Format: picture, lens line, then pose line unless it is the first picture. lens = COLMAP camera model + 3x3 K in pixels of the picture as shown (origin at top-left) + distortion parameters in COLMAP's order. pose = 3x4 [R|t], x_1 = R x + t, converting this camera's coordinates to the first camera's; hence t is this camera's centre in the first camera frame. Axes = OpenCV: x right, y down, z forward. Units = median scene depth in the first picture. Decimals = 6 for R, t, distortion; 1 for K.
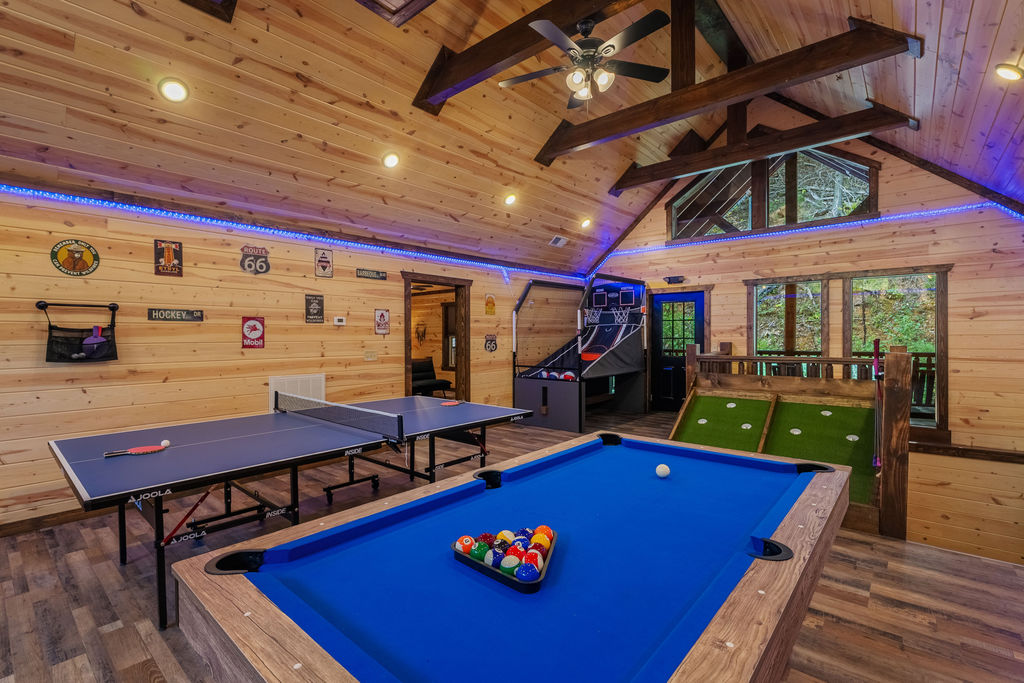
lens RADIAL K [[467.5, 0, 515.0], [0, 467.5, 345.3], [0, 0, 1]] dist [-0.001314, -0.000434]
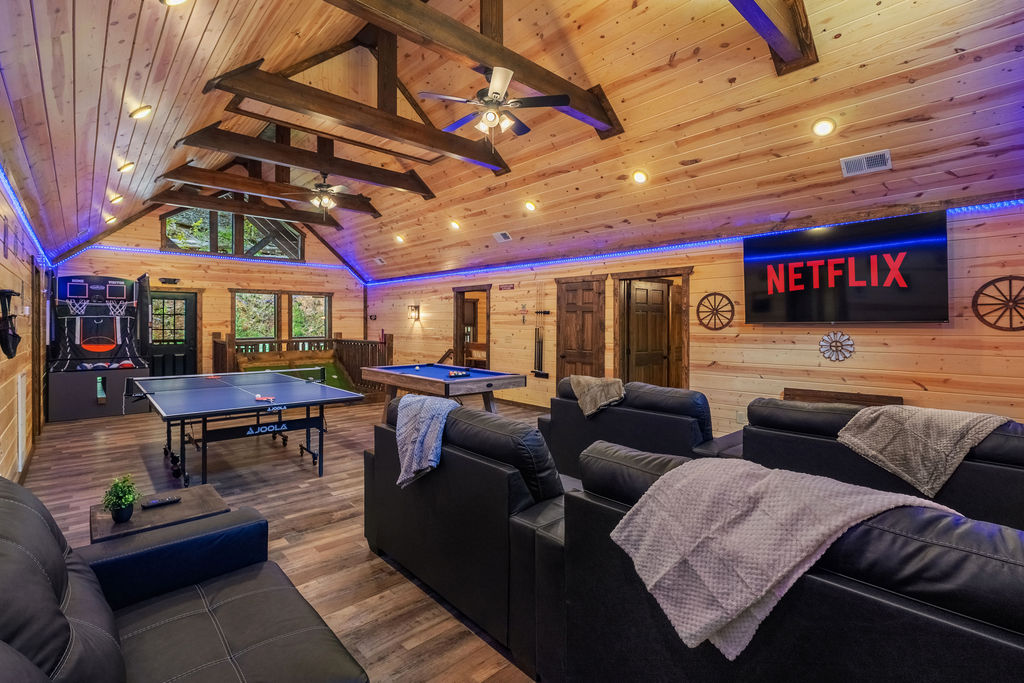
lens RADIAL K [[467.5, 0, 504.1], [0, 467.5, 324.8], [0, 0, 1]] dist [-0.001314, -0.000434]
pose [[0.130625, 0.005366, 0.991417, -0.996111], [0.018637, 0.999795, -0.007867, -0.001826], [-0.991257, 0.019505, 0.130498, -0.015043]]
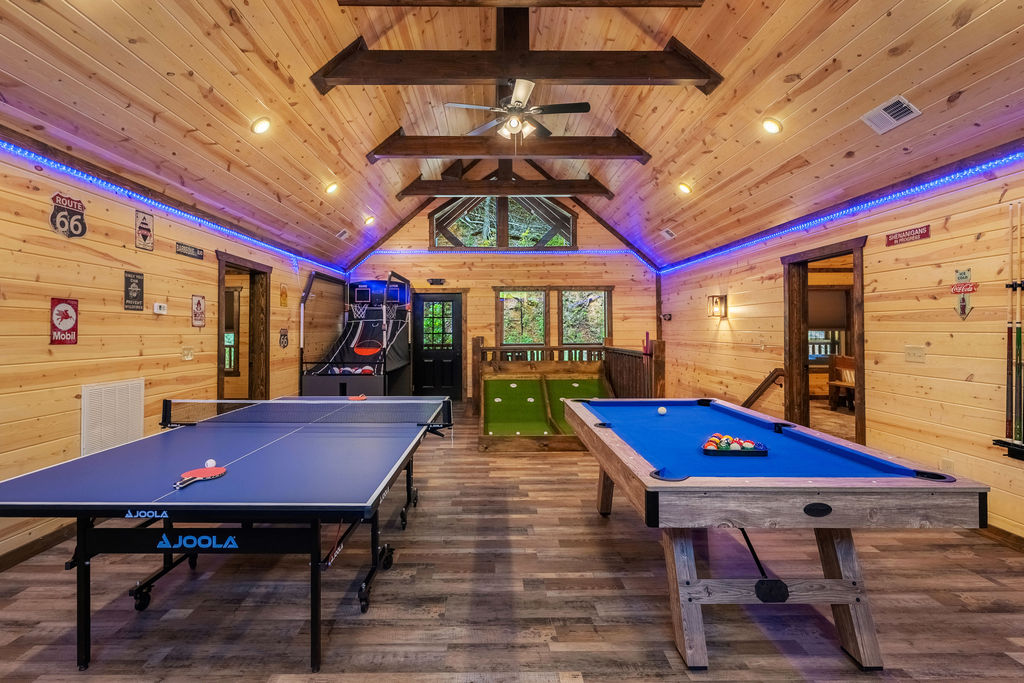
lens RADIAL K [[467.5, 0, 505.6], [0, 467.5, 322.9], [0, 0, 1]] dist [-0.001314, -0.000434]
pose [[0.757872, 0.014907, 0.652233, -0.364793], [0.012274, 0.999236, -0.037100, 0.005583], [-0.652288, 0.036123, 0.757110, 0.045805]]
